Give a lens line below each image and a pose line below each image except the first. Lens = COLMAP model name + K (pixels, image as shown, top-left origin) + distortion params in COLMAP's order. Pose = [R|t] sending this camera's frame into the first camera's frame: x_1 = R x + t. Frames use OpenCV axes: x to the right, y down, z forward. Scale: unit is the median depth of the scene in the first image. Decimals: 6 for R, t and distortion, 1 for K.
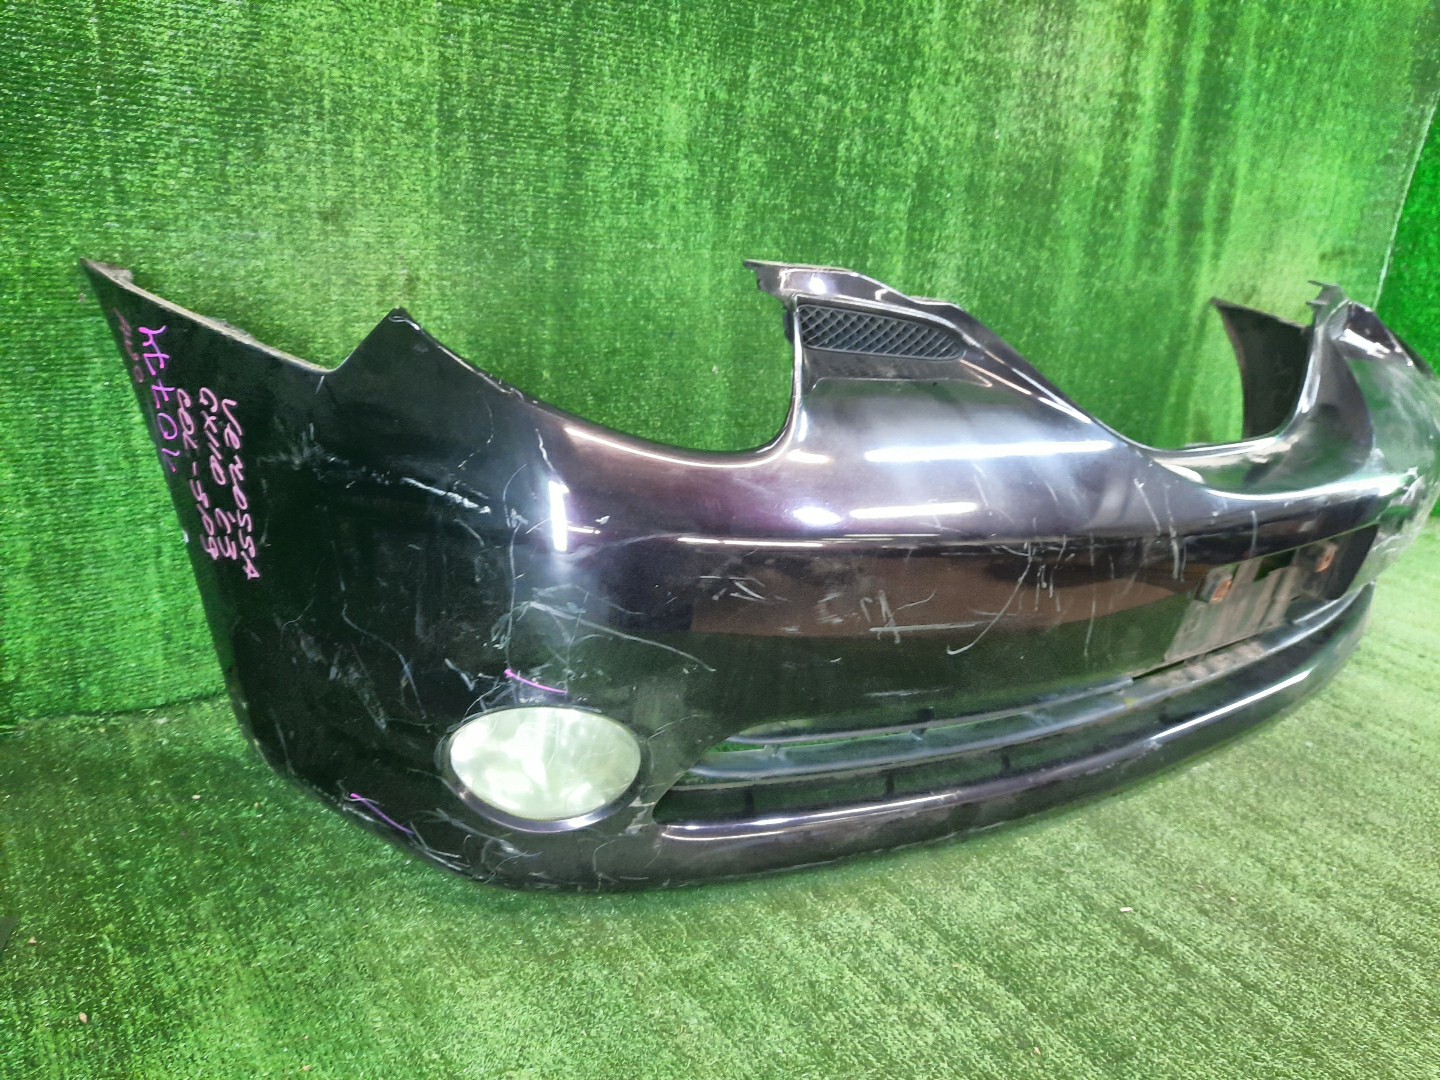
lens RADIAL K [[1038.5, 0, 720.0], [0, 1038.5, 540.0], [0, 0, 1]] dist [0.048953, -0.060108]
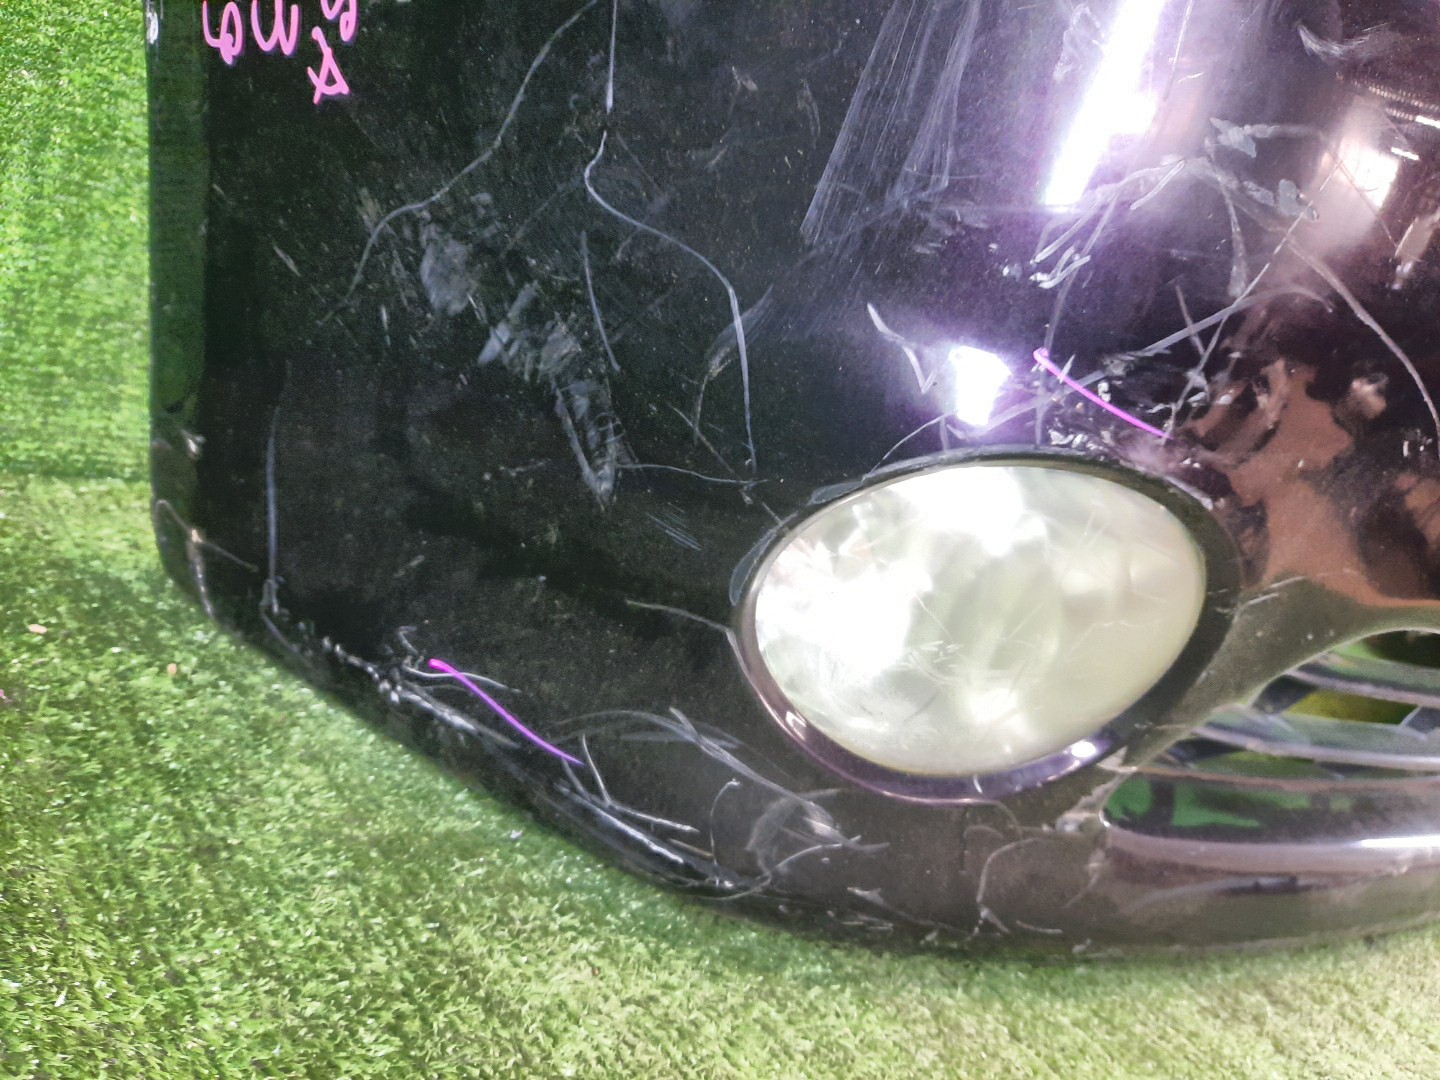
lens RADIAL K [[1064.2, 0, 721.7], [0, 1064.2, 536.9], [0, 0, 1]] dist [-0.003447, 0.005757]
pose [[0.971356, 0.174993, 0.160761, -0.331581], [-0.164226, 0.983327, -0.078091, 0.217441], [-0.171746, 0.049453, 0.983899, 0.562295]]
